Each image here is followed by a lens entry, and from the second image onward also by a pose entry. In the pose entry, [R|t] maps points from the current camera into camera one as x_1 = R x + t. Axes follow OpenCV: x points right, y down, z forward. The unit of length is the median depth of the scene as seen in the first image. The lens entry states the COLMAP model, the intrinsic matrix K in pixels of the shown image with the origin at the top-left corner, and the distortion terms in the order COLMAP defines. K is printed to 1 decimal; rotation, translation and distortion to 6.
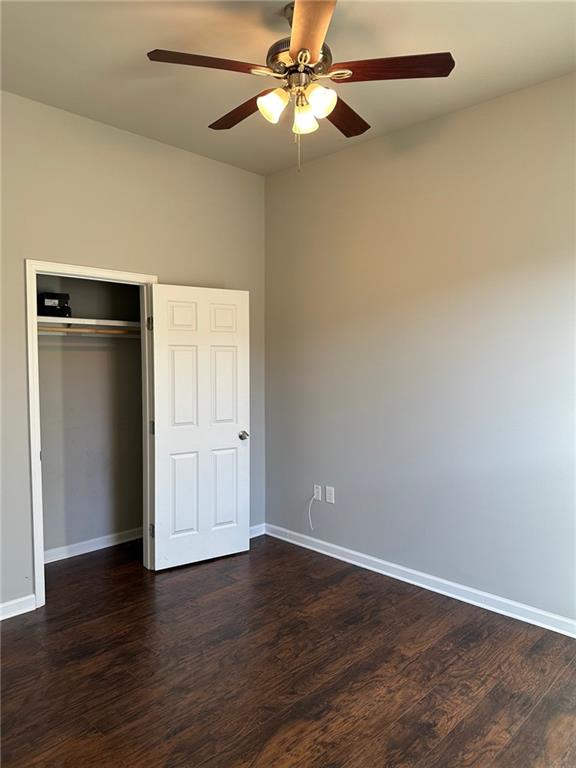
lens RADIAL K [[541.0, 0, 285.5], [0, 541.0, 384.3], [0, 0, 1]] dist [0.030632, -0.001947]
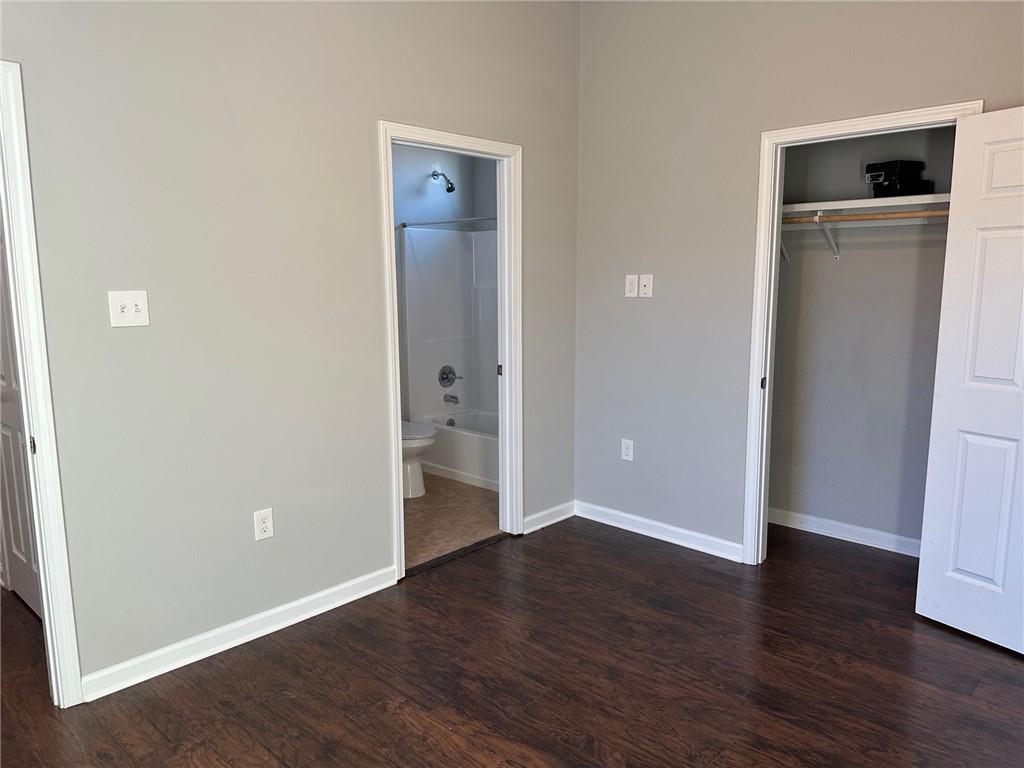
lens RADIAL K [[721.3, 0, 510.6], [0, 721.3, 387.1], [0, 0, 1]] dist [0.030632, -0.001947]
pose [[0.024682, 0.150848, -0.988249, 0.597446], [-0.045244, 0.987706, 0.149635, -0.006084], [0.998671, 0.041019, 0.031203, 0.602590]]
